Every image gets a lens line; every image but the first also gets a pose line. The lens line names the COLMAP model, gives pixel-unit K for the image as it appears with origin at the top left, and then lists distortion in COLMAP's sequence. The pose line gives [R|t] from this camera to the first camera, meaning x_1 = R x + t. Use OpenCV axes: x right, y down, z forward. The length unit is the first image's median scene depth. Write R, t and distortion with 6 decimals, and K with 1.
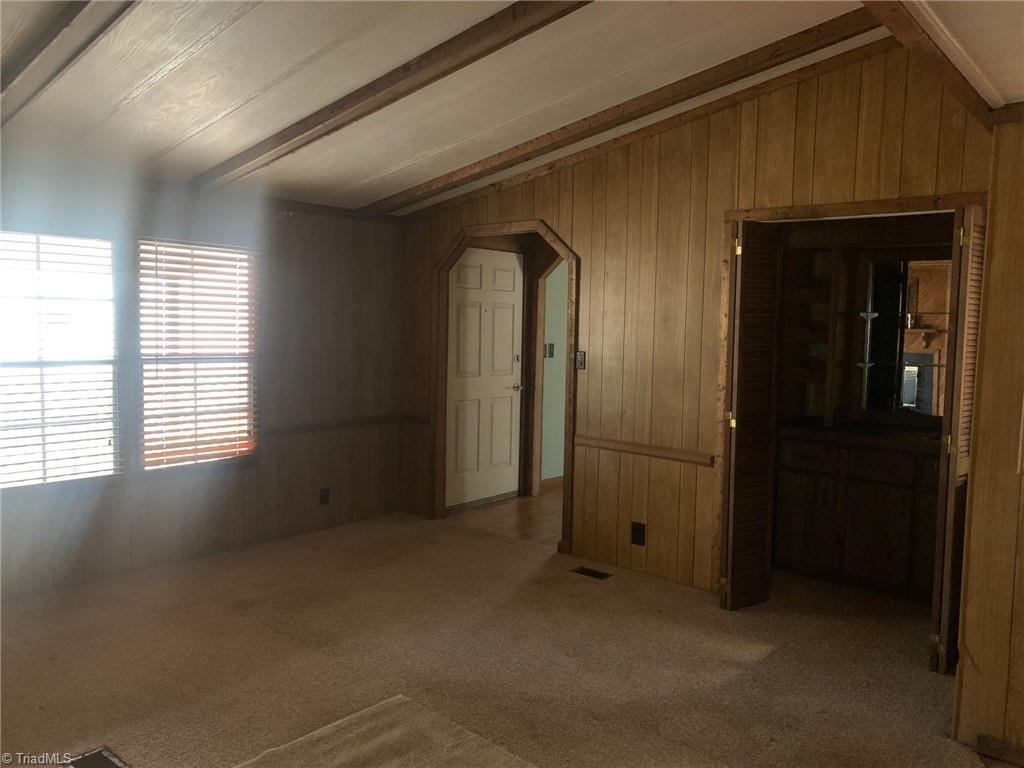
lens RADIAL K [[784.9, 0, 509.2], [0, 784.9, 383.1], [0, 0, 1]] dist [0.018615, -0.015378]
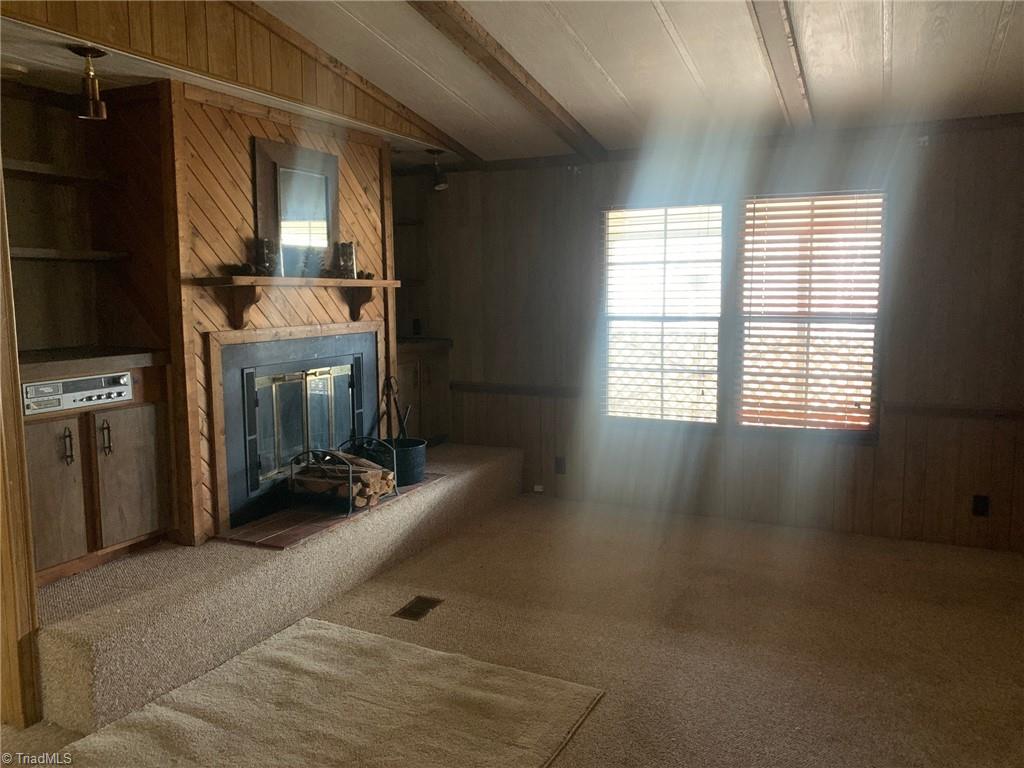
lens RADIAL K [[784.9, 0, 506.8], [0, 784.9, 384.8], [0, 0, 1]] dist [0.018615, -0.015378]
pose [[0.256221, 0.106771, -0.960703, 0.442683], [-0.054593, 0.993893, 0.095899, -0.023555], [0.965075, 0.027876, 0.260485, 0.429333]]
